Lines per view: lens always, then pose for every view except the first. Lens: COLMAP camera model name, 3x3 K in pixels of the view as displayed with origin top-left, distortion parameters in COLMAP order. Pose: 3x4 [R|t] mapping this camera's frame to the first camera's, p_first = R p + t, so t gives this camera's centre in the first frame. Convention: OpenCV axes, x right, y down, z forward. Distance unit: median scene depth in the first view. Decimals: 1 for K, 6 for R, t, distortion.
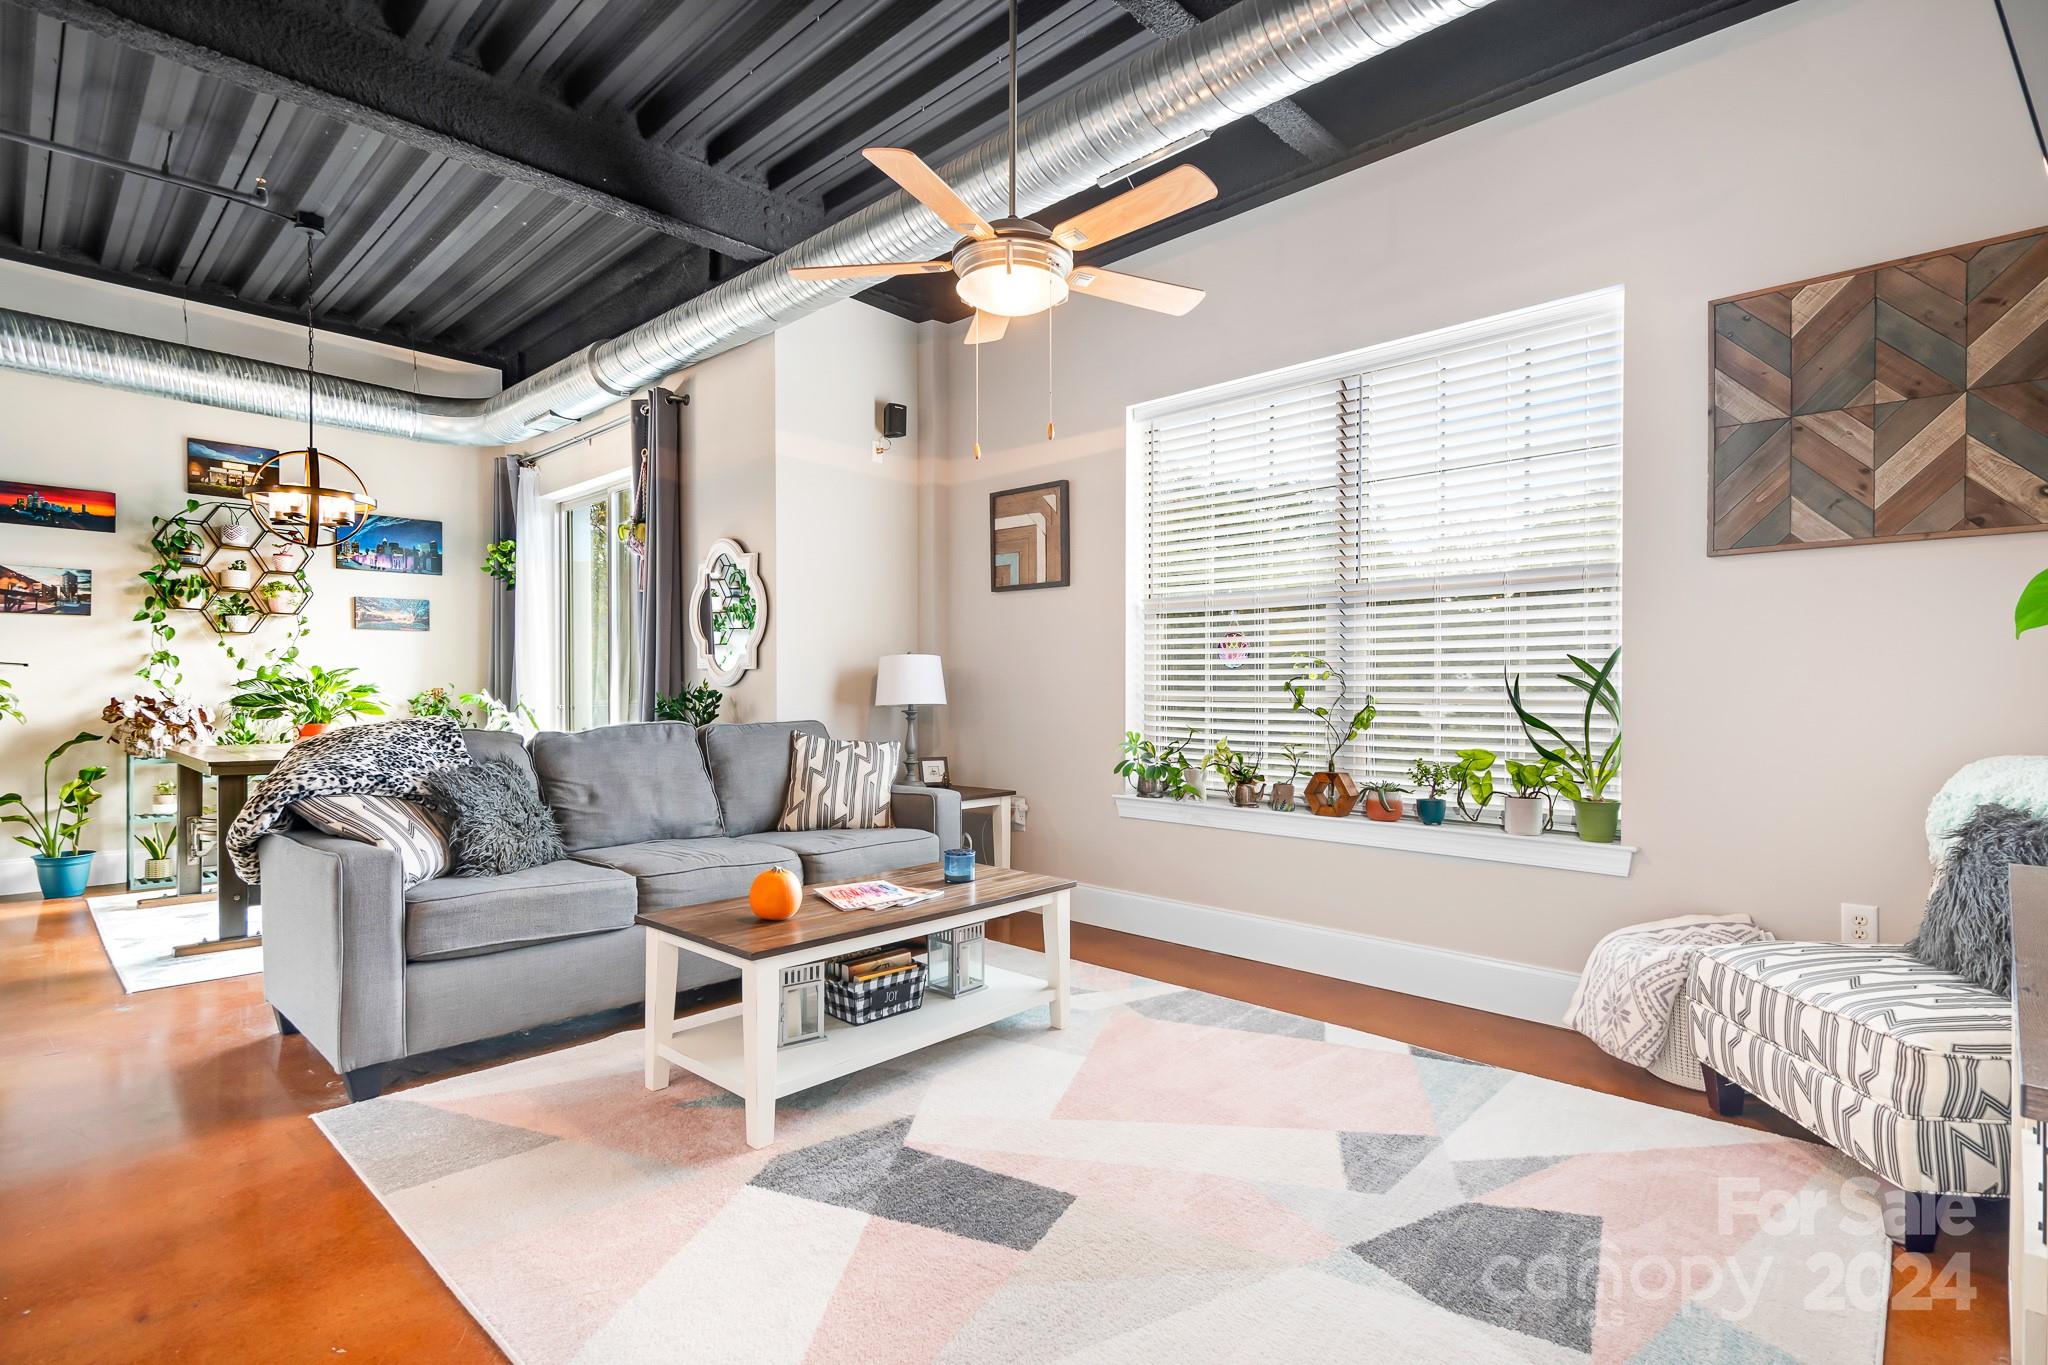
lens RADIAL K [[983.5, 0, 1032.7], [0, 983.5, 687.2], [0, 0, 1]] dist [0.003418, -0.000893]
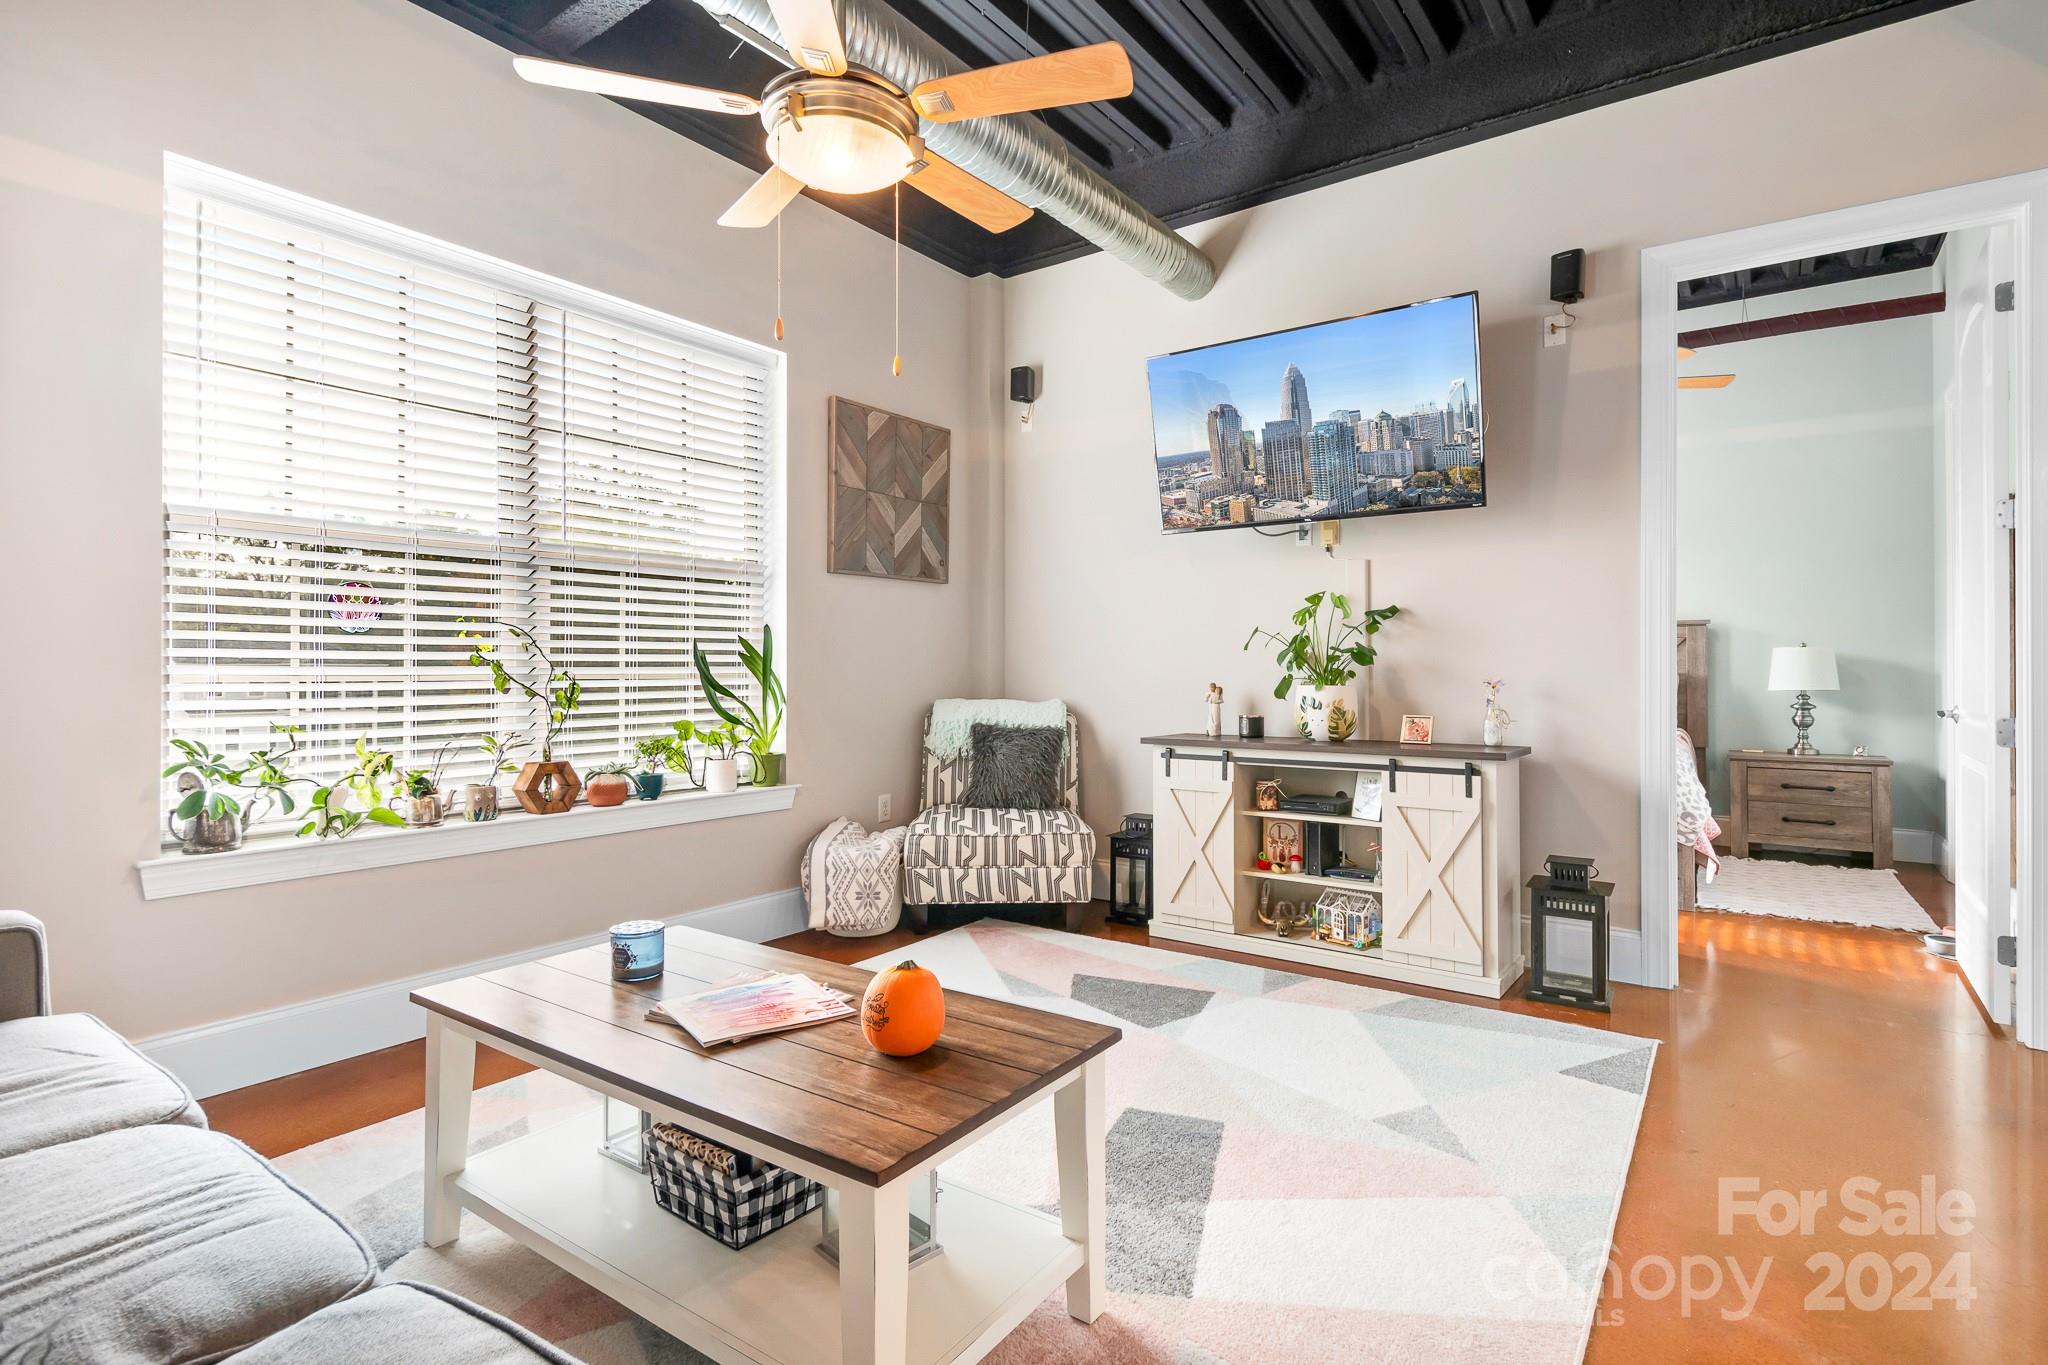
lens RADIAL K [[1015.1, 0, 1049.5], [0, 1015.1, 663.5], [0, 0, 1]] dist [0.031072, -0.025973]
pose [[-0.136097, 0.000046, 0.990695, -0.774383], [-0.007021, 0.999975, -0.001011, -0.001114], [-0.990671, -0.007093, -0.136093, 0.837513]]
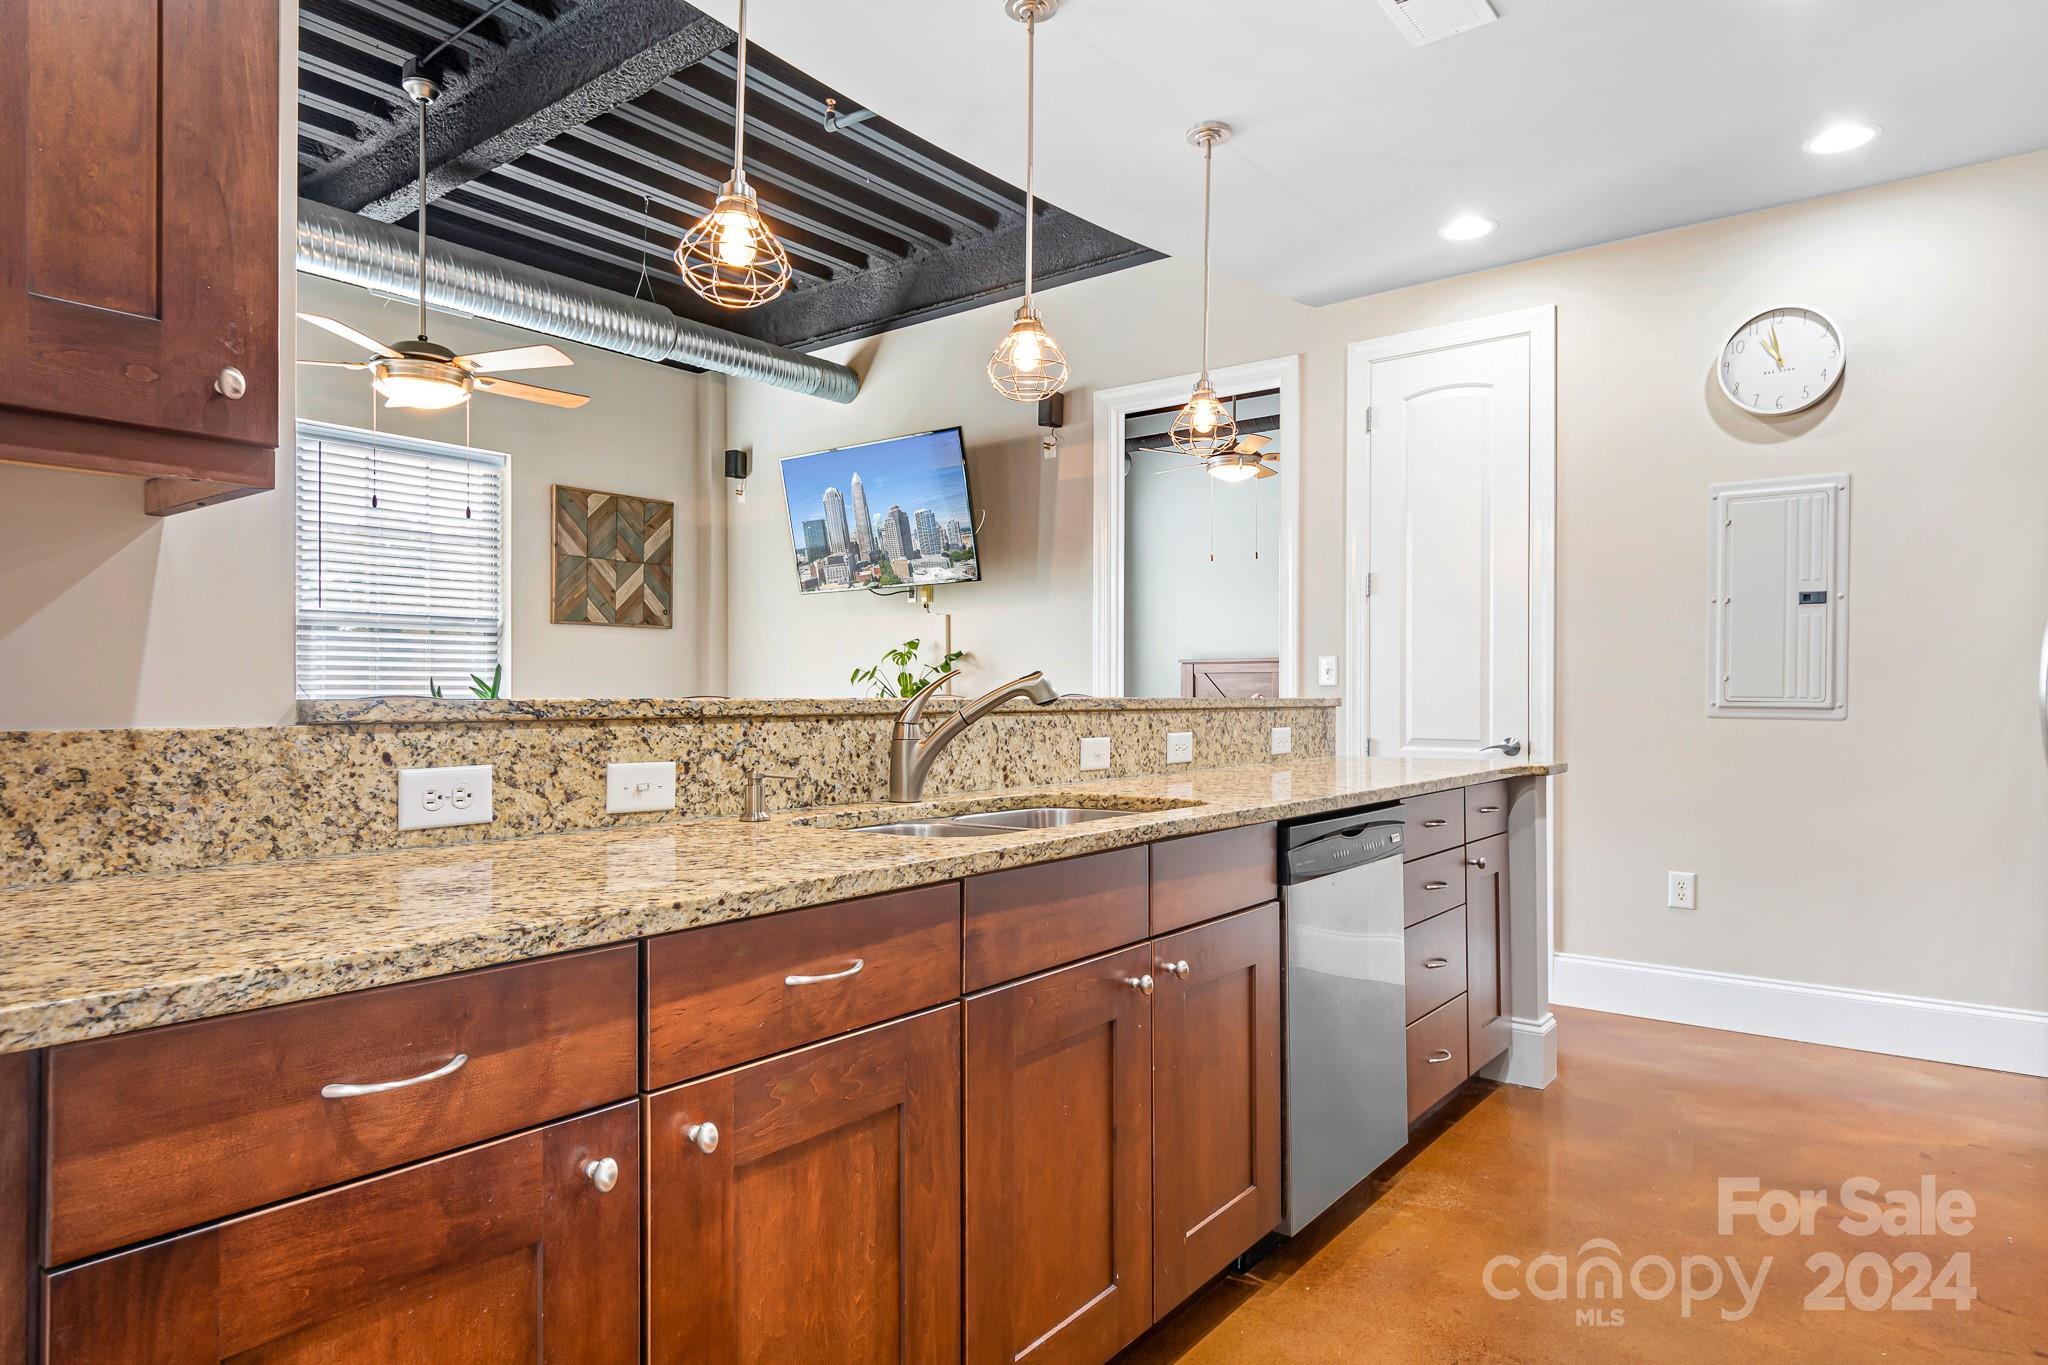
lens RADIAL K [[1195.3, 0, 1024.0], [0, 1195.3, 682.5], [0, 0, 1]] dist [0.047759, 0.000208]
pose [[-0.086464, 0.004008, 0.996247, -1.515069], [-0.004859, 0.999978, -0.004444, -0.017206], [-0.996243, -0.005225, -0.086442, 0.307751]]
